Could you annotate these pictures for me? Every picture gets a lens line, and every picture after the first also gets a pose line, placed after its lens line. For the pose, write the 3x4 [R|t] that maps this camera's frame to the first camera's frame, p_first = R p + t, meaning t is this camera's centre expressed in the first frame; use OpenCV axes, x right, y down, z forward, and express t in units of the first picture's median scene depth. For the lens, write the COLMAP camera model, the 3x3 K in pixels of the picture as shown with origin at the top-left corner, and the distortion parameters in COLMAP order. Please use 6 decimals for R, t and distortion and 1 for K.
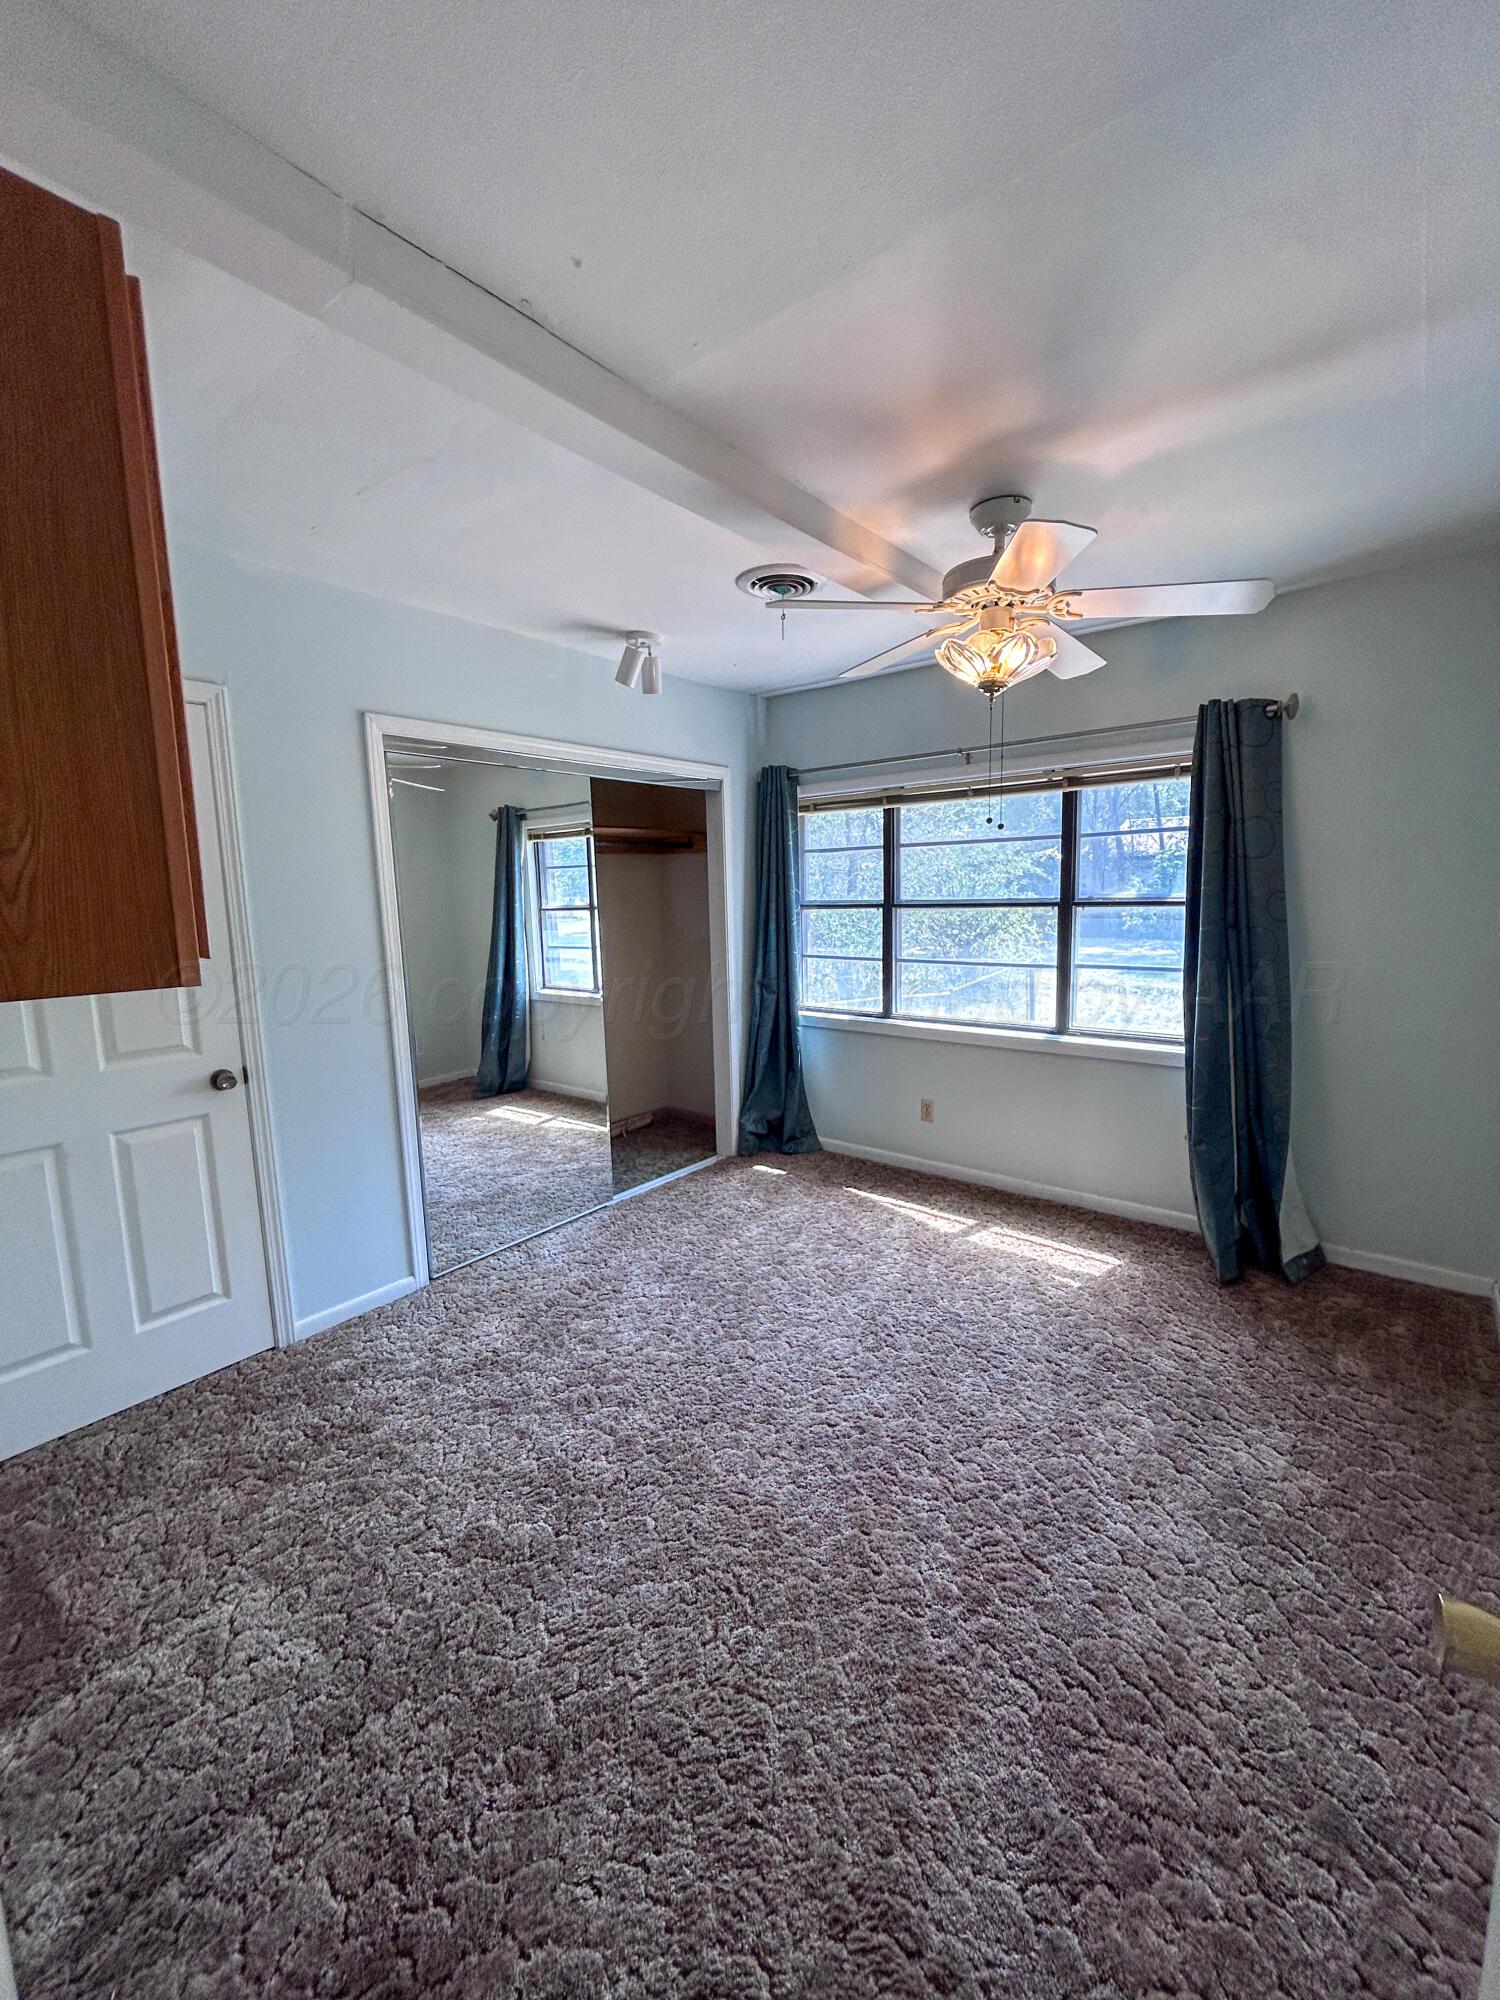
lens RADIAL K [[813.5, 0, 753.9], [0, 813.5, 999.1], [0, 0, 1]] dist [-0.003261, 0.000474]
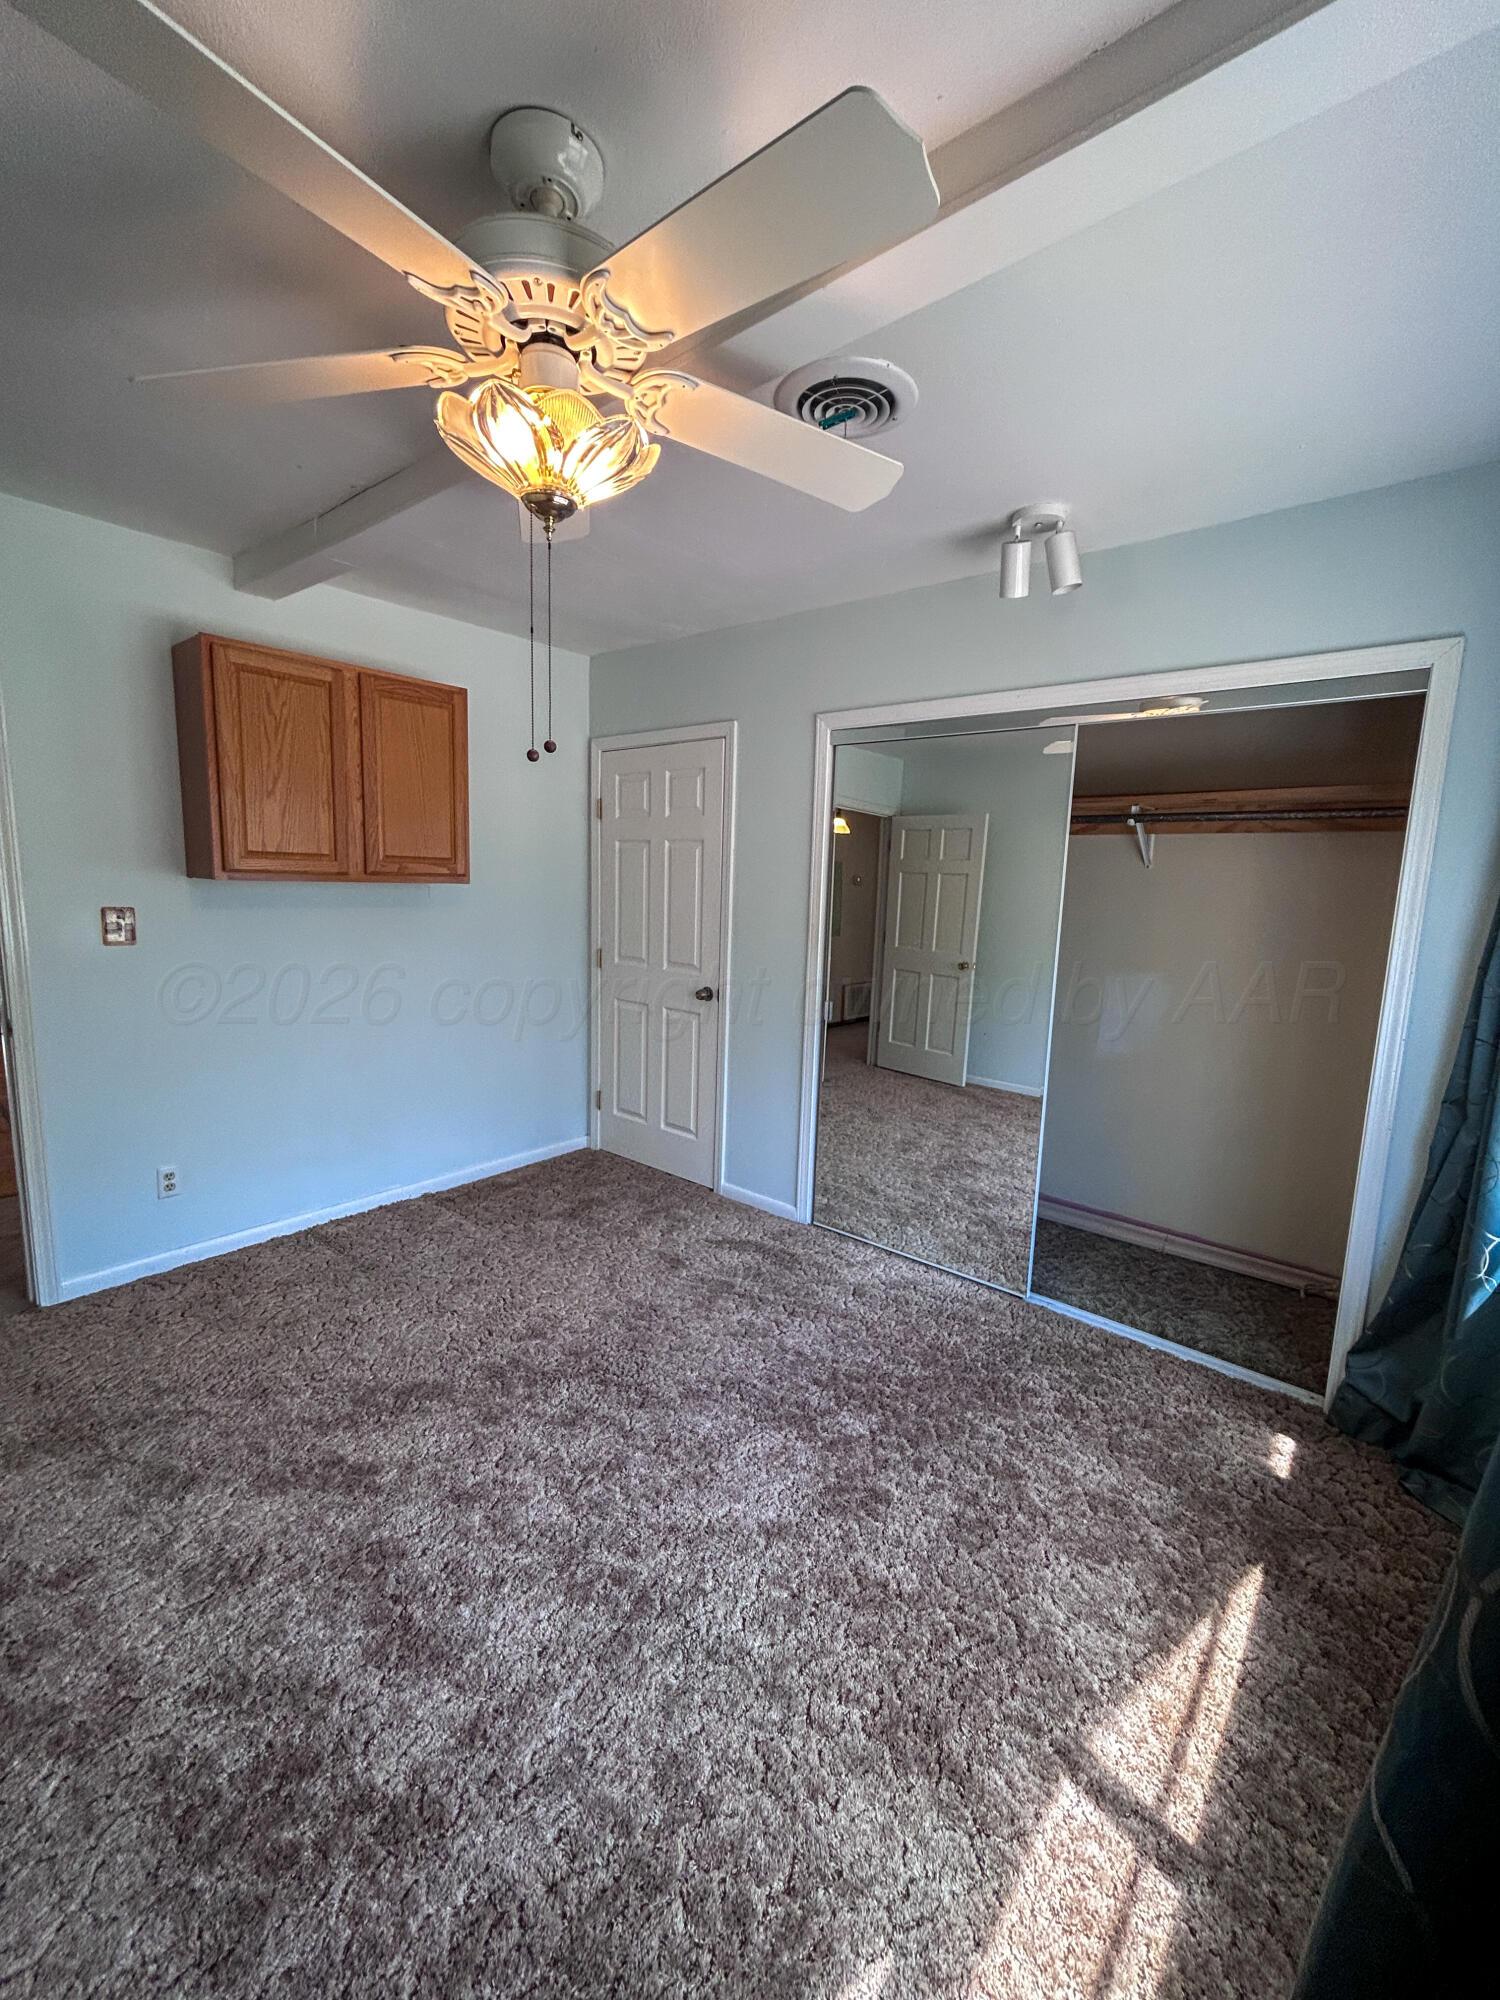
lens RADIAL K [[813.5, 0, 753.8], [0, 813.5, 997.4], [0, 0, 1]] dist [-0.003261, 0.000474]
pose [[-0.019926, 0.160664, -0.986808, 0.567744], [-0.174355, 0.971321, 0.161663, -0.104152], [0.984481, 0.175276, 0.008658, 0.754607]]
